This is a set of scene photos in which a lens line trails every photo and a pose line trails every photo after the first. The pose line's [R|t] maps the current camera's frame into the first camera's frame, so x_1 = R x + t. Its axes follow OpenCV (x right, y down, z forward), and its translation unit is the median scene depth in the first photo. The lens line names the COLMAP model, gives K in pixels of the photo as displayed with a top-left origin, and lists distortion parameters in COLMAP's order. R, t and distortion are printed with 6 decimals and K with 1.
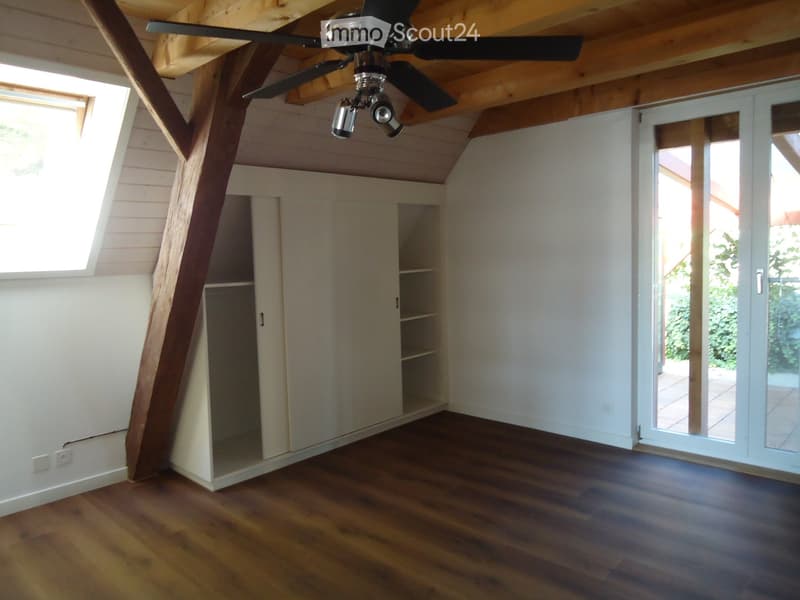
lens RADIAL K [[579.5, 0, 406.7], [0, 579.5, 297.1], [0, 0, 1]] dist [-0.008204, -0.007645]
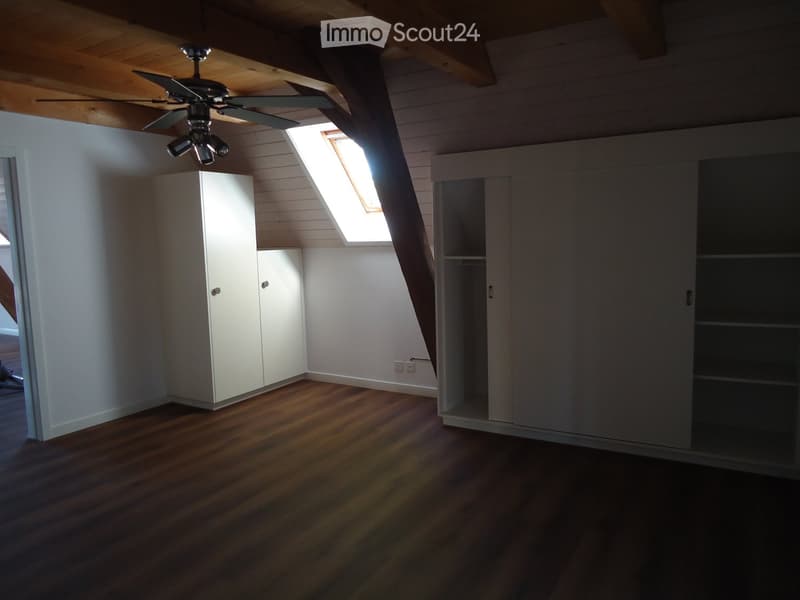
lens RADIAL K [[579.5, 0, 406.7], [0, 579.5, 297.1], [0, 0, 1]] dist [-0.008204, -0.007645]
pose [[0.218388, 0.126340, -0.967649, 0.768062], [-0.060326, 0.991435, 0.115831, -0.067972], [0.973996, 0.033078, 0.224140, 0.606884]]
